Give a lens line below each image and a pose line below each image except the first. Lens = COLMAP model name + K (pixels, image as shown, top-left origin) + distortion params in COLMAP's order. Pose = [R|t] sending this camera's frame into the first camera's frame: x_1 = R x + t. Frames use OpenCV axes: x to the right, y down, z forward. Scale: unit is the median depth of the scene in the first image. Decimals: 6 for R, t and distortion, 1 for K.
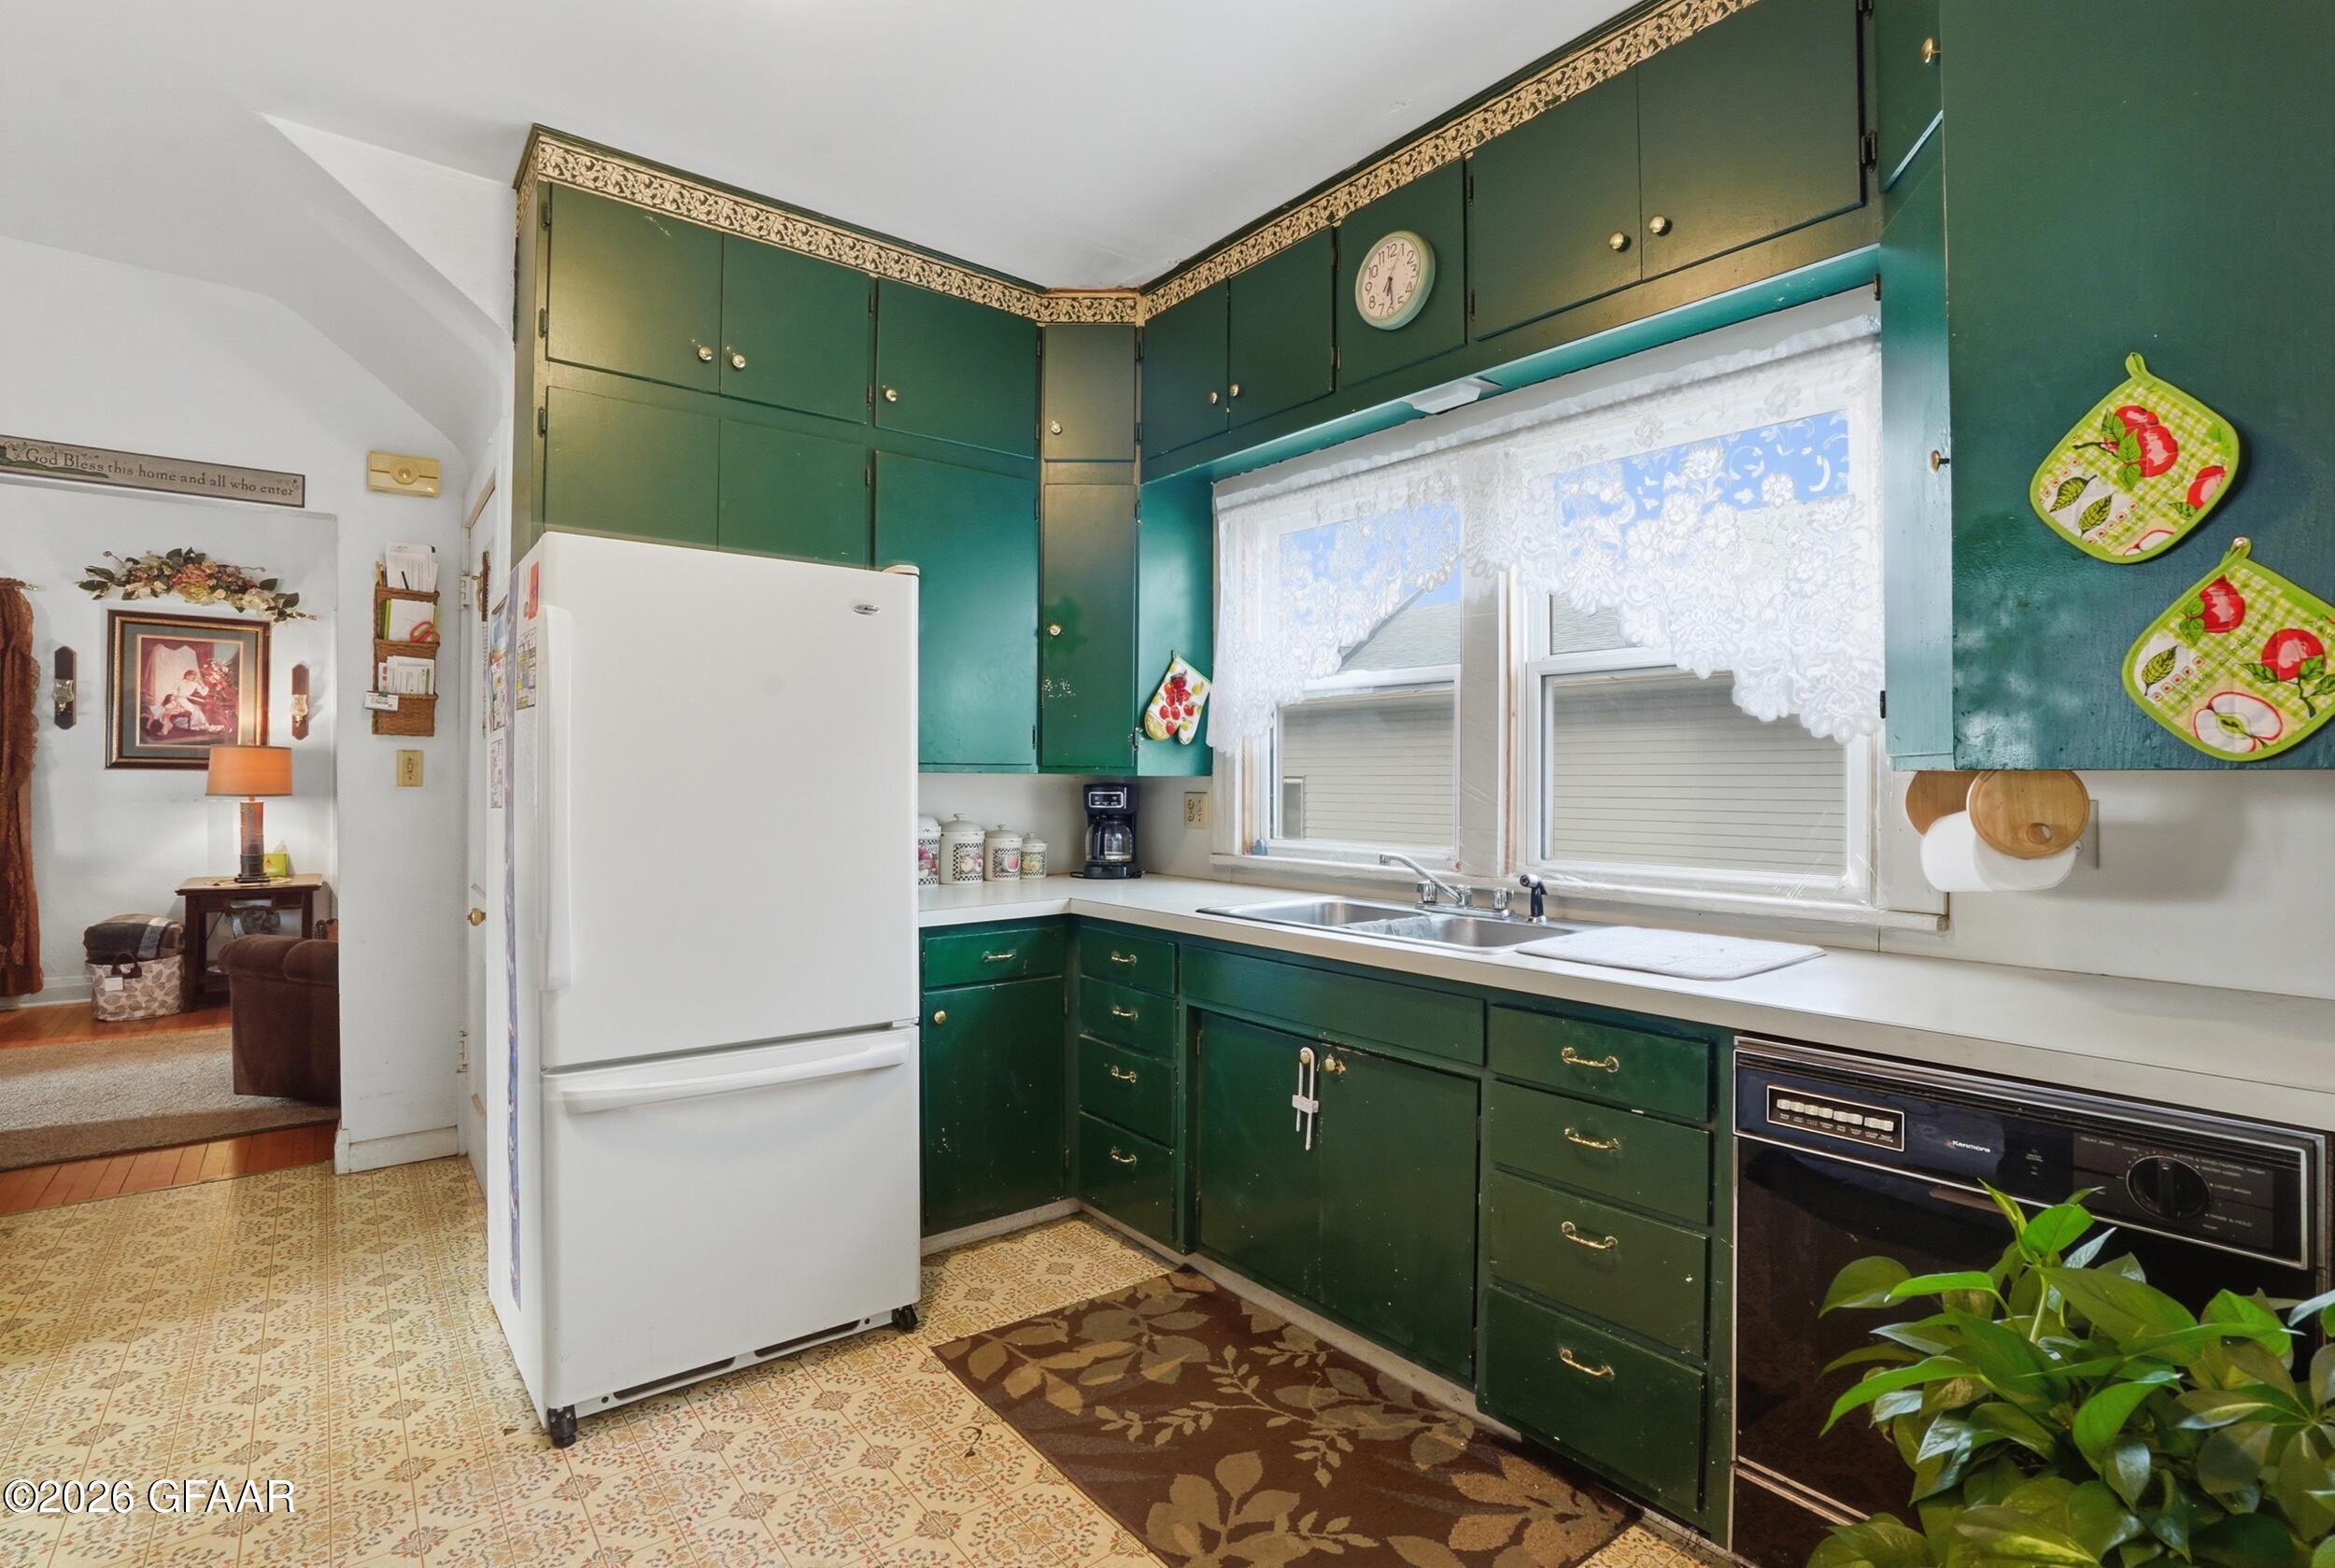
lens RADIAL K [[1112.5, 0, 1170.8], [0, 1112.5, 778.7], [0, 0, 1]] dist [-0.068366, 0.025252]
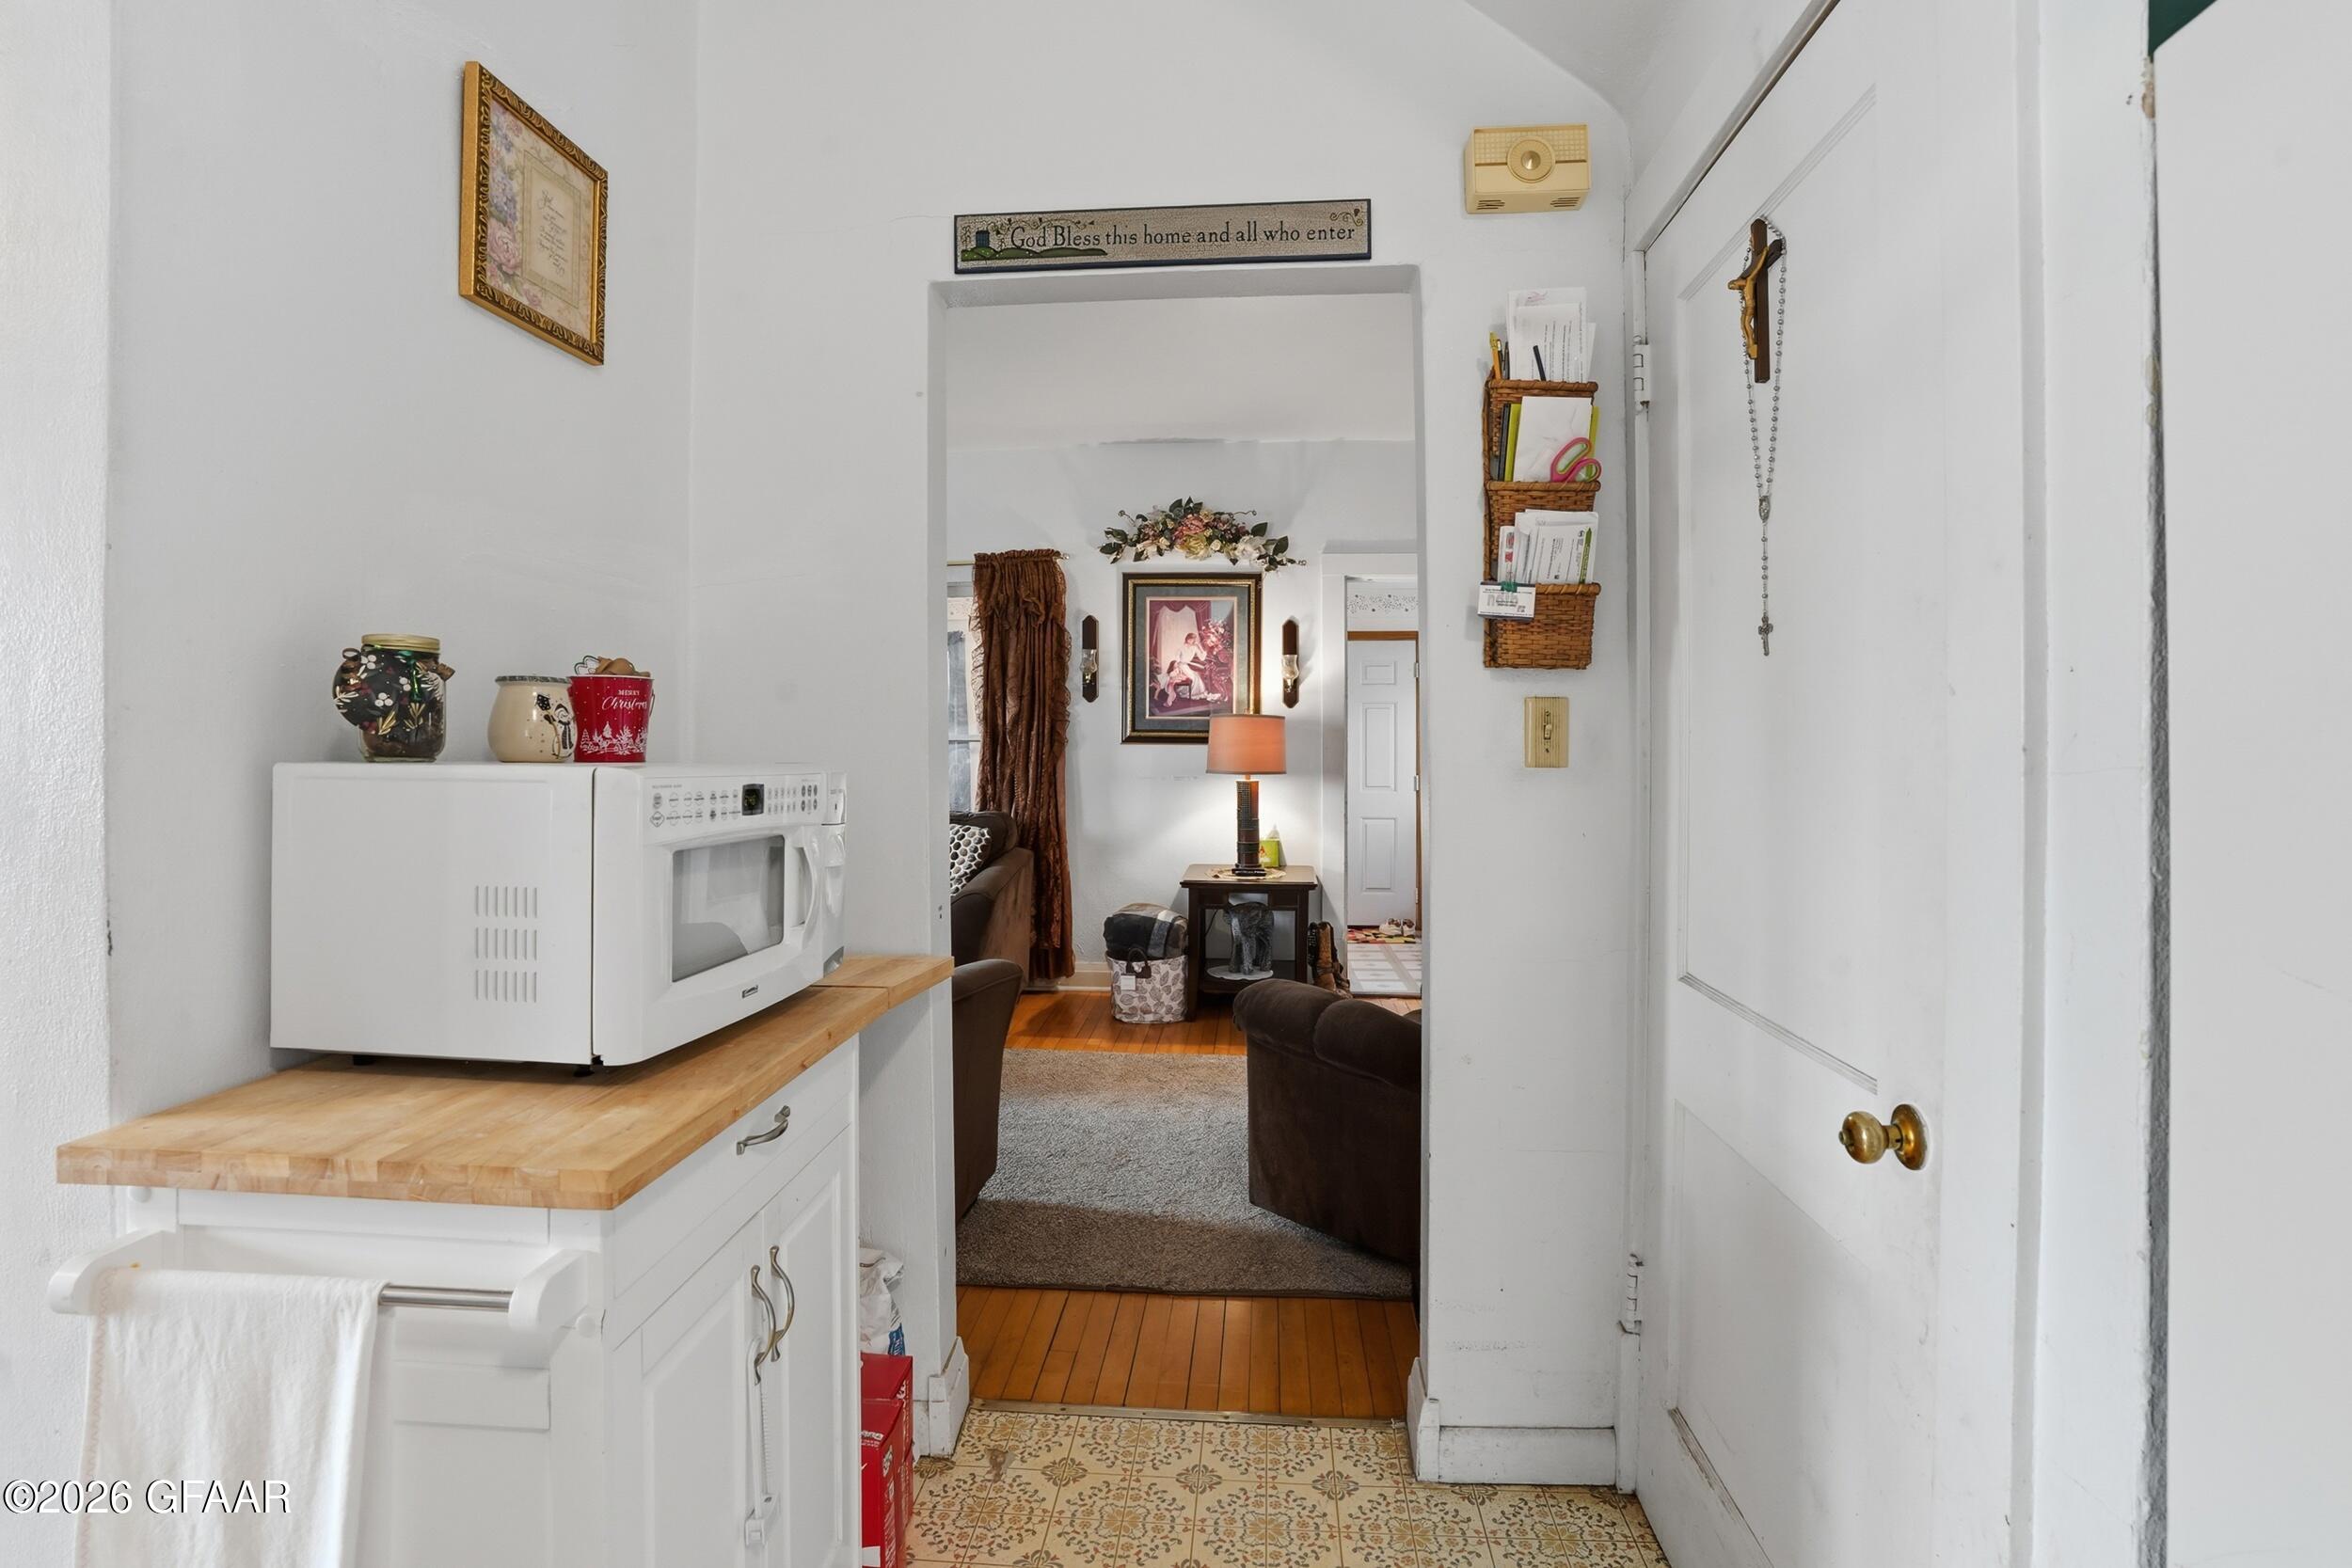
lens RADIAL K [[1098.7, 0, 1175.5], [0, 1098.7, 773.1], [0, 0, 1]] dist [-0.069999, 0.028136]
pose [[0.735049, 0.008735, -0.677958, -0.311636], [0.003800, 0.999848, 0.017002, 0.000417], [0.678004, -0.015074, 0.734904, 0.322637]]
